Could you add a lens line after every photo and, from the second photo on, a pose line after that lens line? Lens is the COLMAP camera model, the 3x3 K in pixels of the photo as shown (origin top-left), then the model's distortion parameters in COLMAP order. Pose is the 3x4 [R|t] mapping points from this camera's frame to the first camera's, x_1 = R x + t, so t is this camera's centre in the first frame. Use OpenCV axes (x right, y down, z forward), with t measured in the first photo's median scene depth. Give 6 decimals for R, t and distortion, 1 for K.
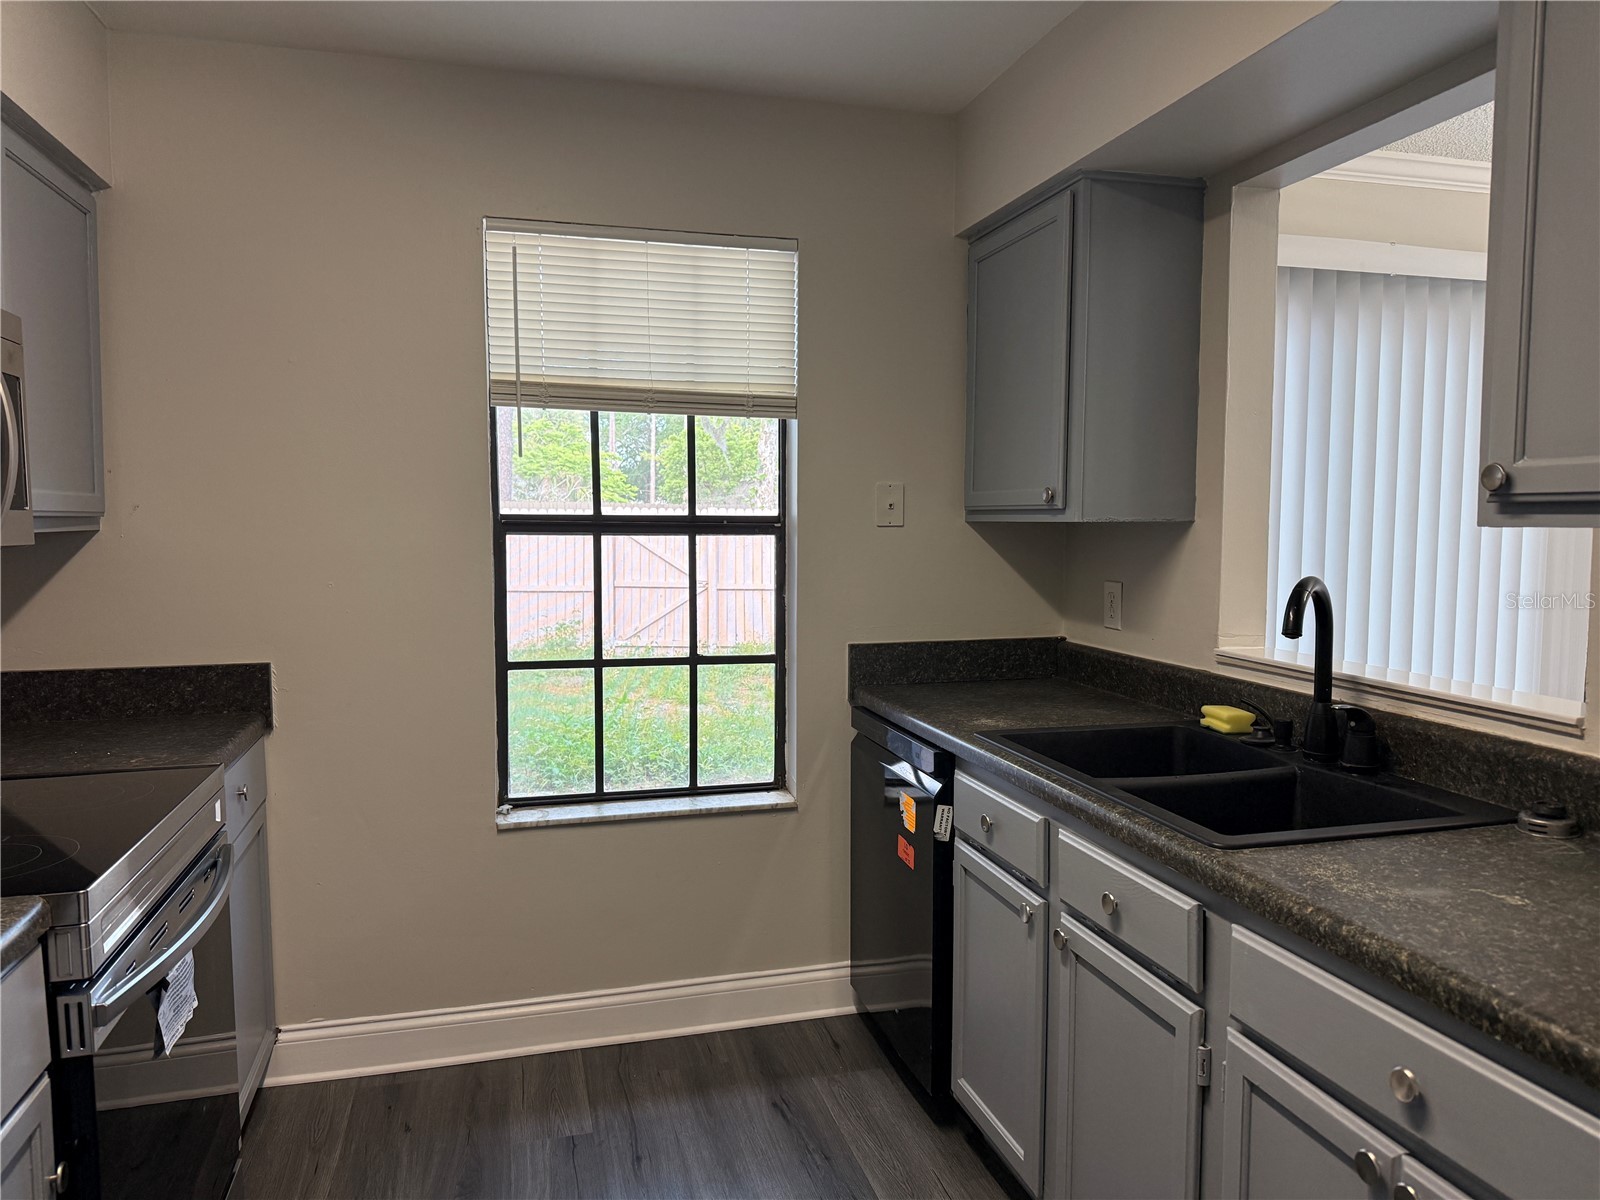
lens RADIAL K [[1138.8, 0, 805.0], [0, 1138.8, 610.1], [0, 0, 1]] dist [0.073573, -0.088511]
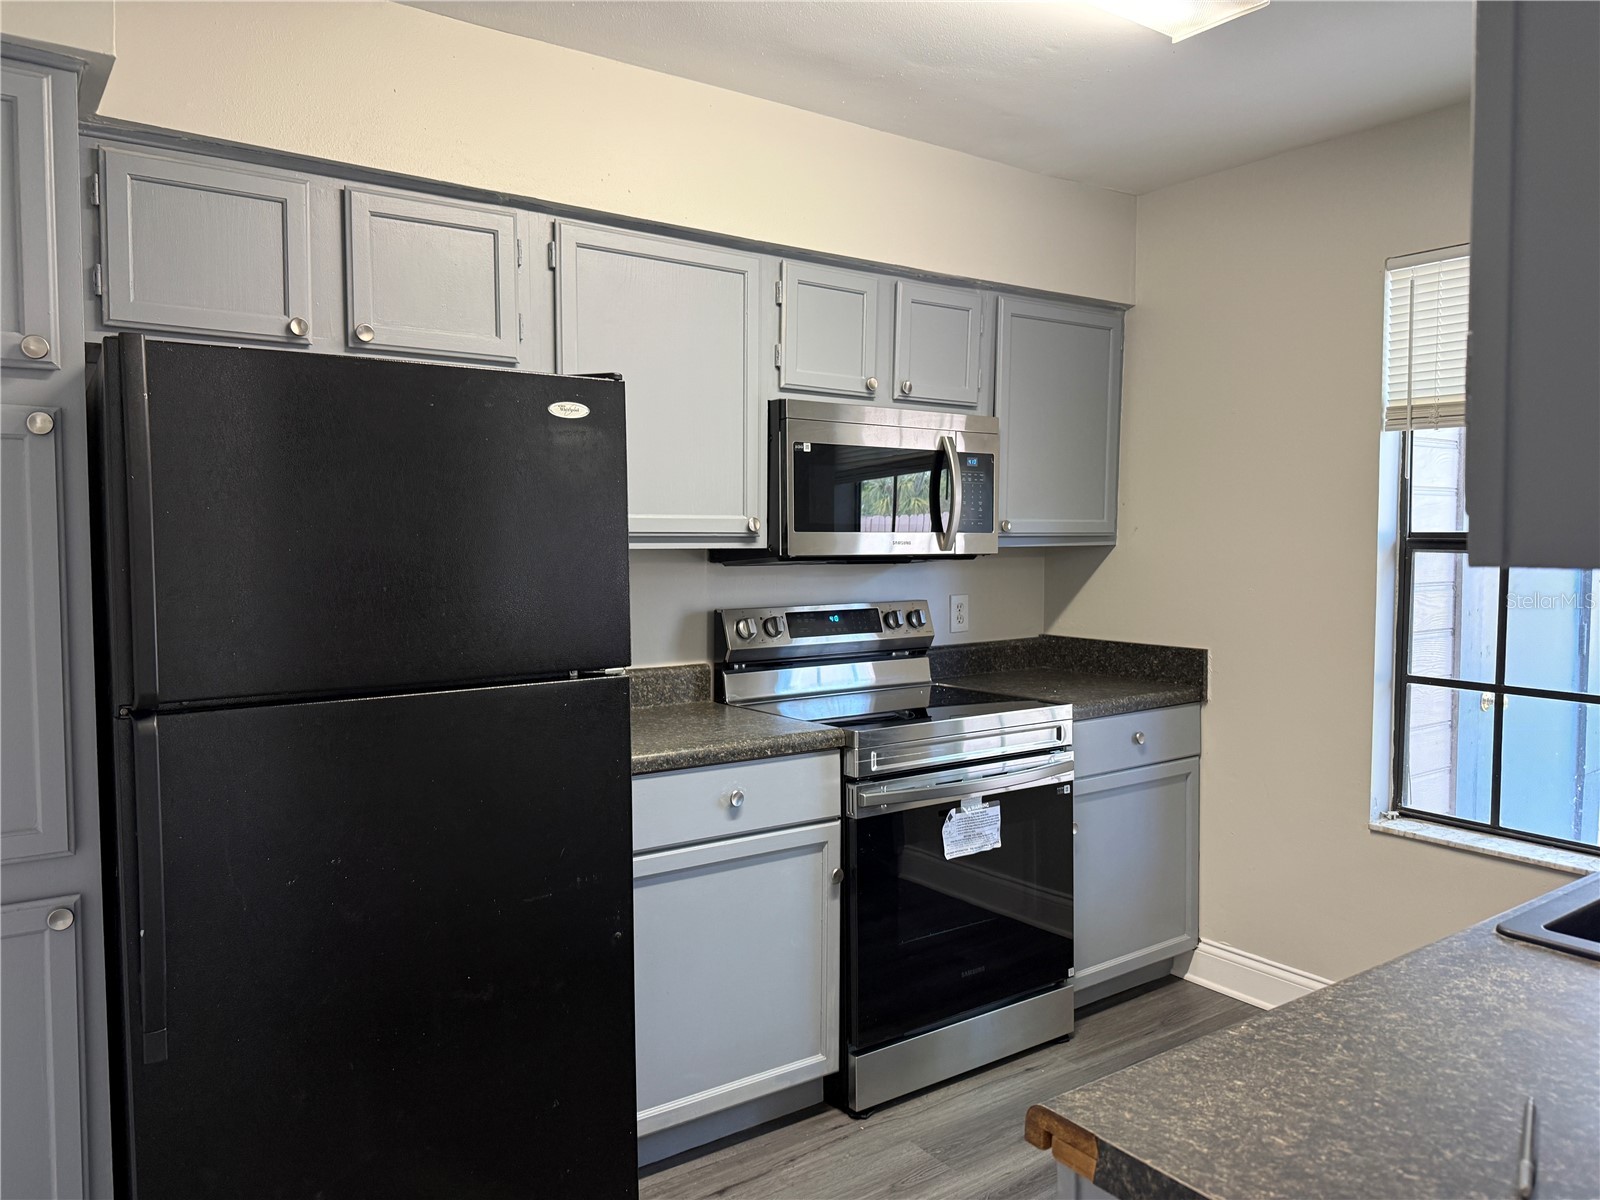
lens RADIAL K [[1136.2, 0, 805.0], [0, 1136.2, 592.7], [0, 0, 1]] dist [0.071905, -0.118675]
pose [[0.344493, 0.047445, -0.937589, 0.565113], [-0.078360, 0.996690, 0.021644, -0.009406], [0.935513, 0.066013, 0.347070, 0.134728]]
